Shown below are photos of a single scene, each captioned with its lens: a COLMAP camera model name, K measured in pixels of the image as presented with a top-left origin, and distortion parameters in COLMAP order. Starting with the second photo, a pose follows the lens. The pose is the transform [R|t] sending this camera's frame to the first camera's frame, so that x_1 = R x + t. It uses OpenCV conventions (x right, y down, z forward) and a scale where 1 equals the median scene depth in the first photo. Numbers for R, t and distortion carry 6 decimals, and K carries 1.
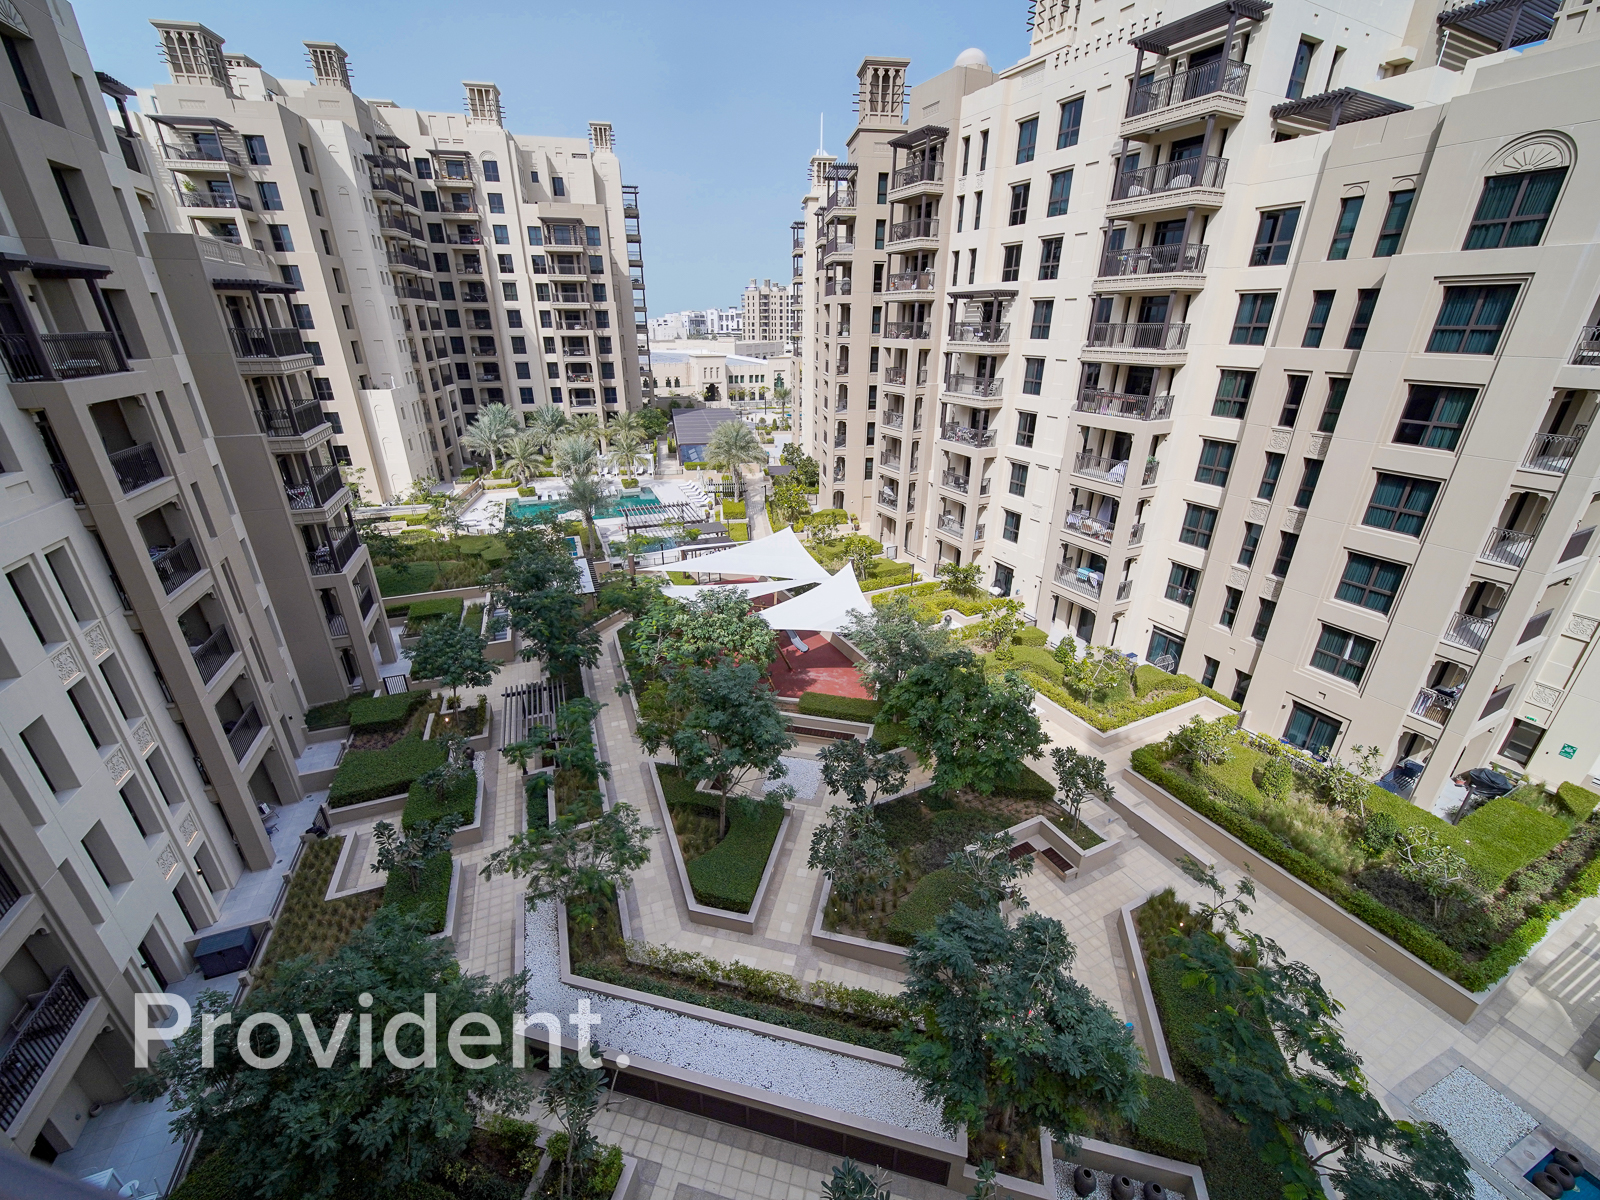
lens RADIAL K [[638.8, 0, 804.3], [0, 638.8, 599.8], [0, 0, 1]] dist [0.000462, -0.001385]
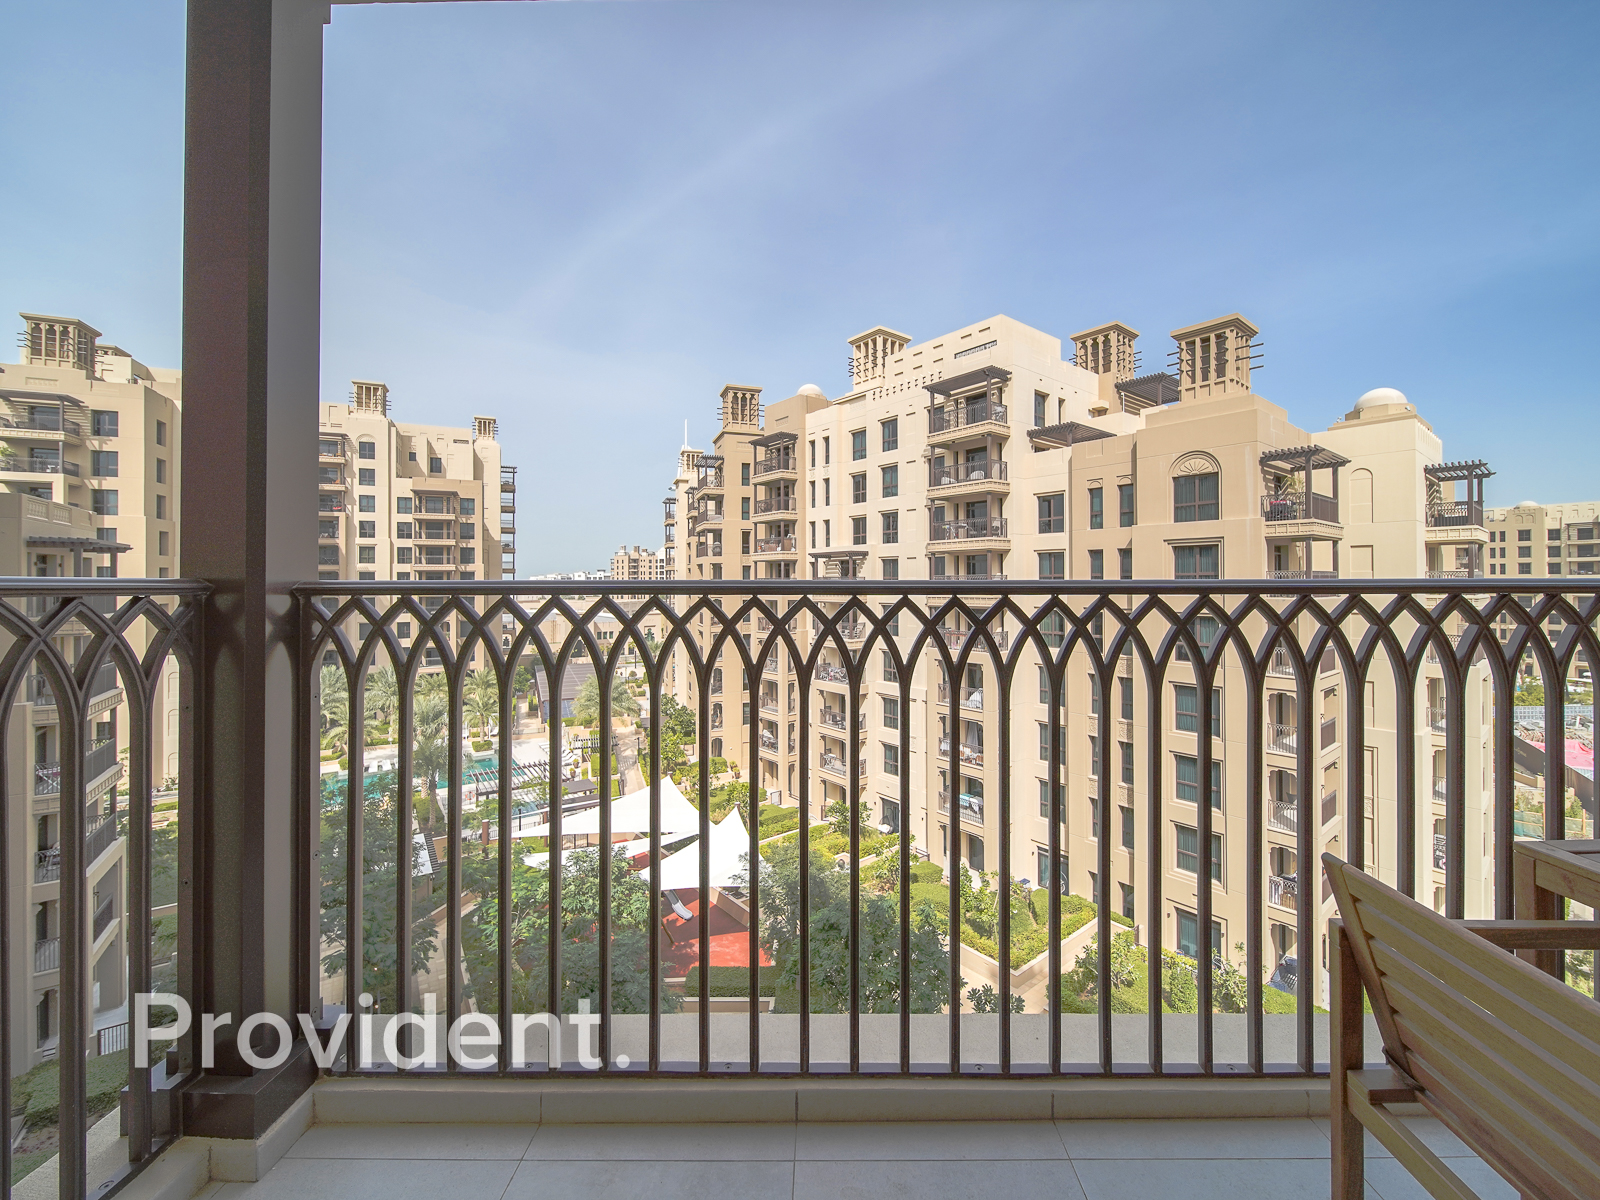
lens RADIAL K [[656.2, 0, 826.6], [0, 656.2, 578.0], [0, 0, 1]] dist [-0.001510, 0.000187]
pose [[0.972763, -0.009476, 0.231608, -0.016262], [0.102735, 0.913297, -0.394125, 0.024049], [-0.207792, 0.407184, 0.889395, -0.031194]]
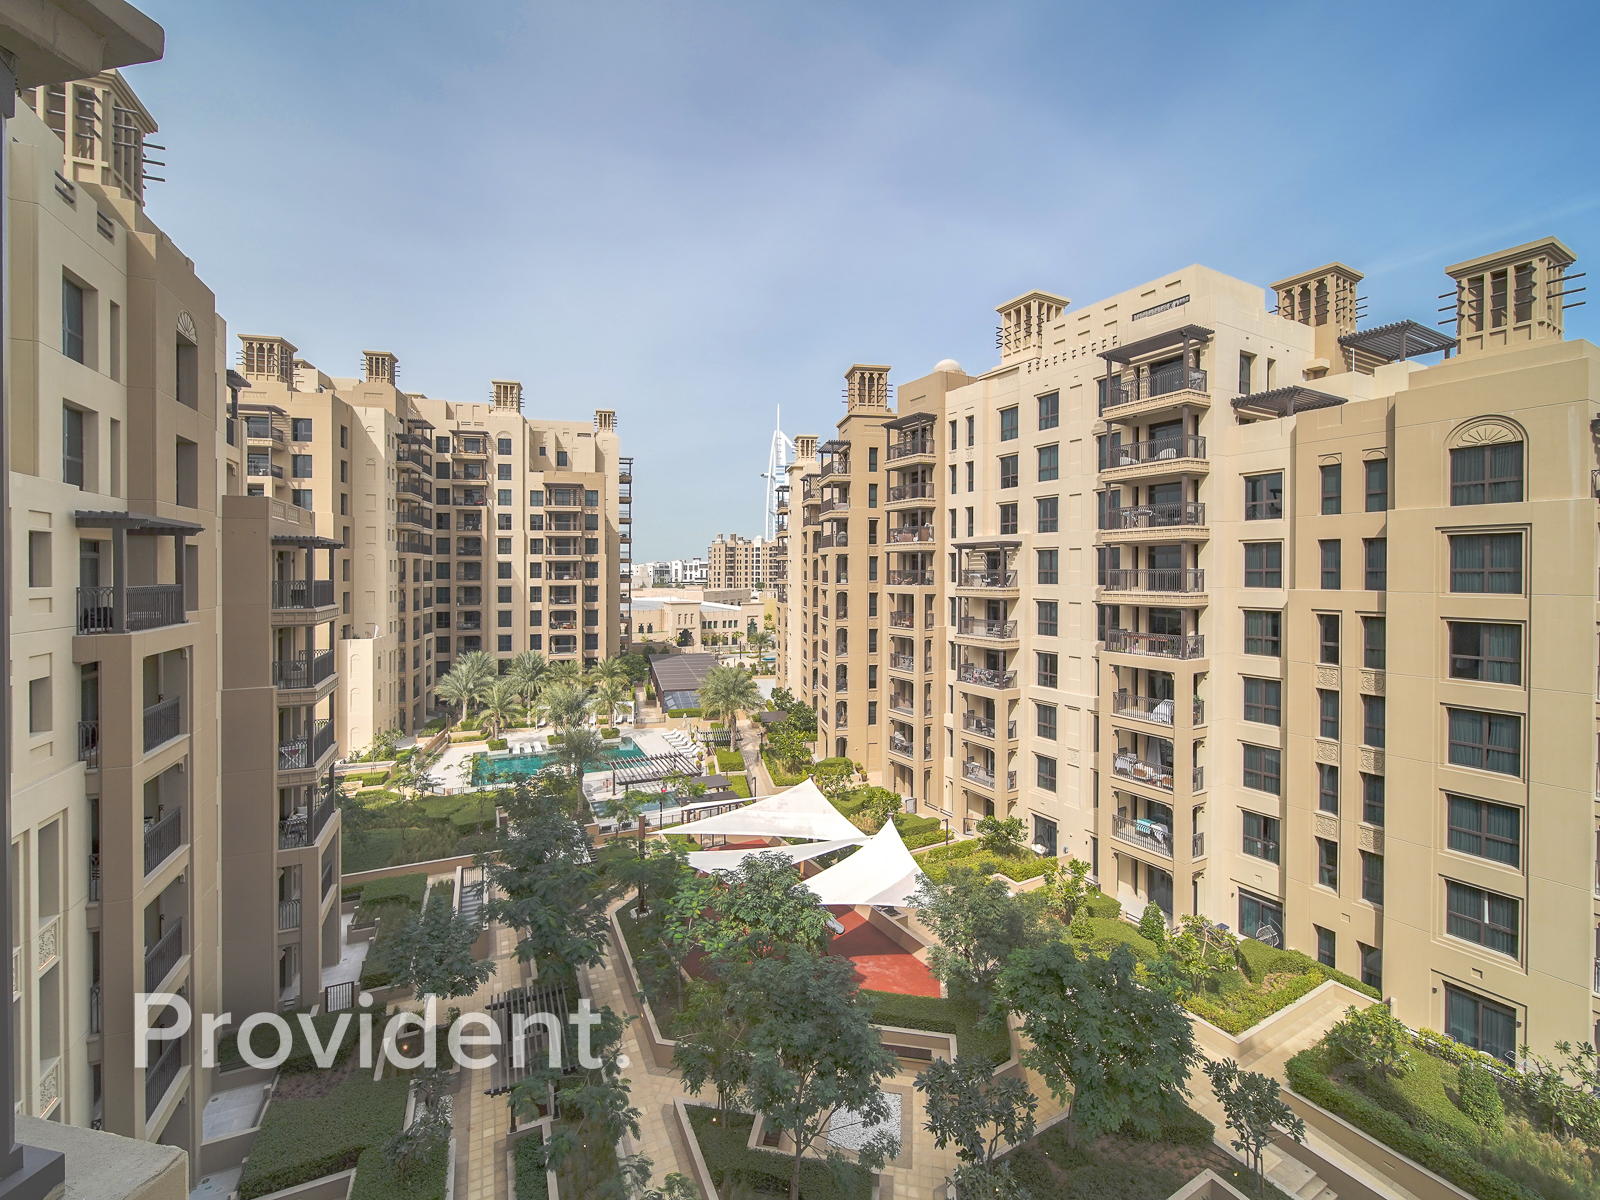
lens RADIAL K [[675.7, 0, 779.9], [0, 675.7, 577.0], [0, 0, 1]] dist [-0.002570, -0.000345]
pose [[0.999052, -0.007858, 0.042807, -0.101459], [0.023970, 0.920300, -0.390477, -0.004396], [-0.036327, 0.391134, 0.919617, 0.010132]]
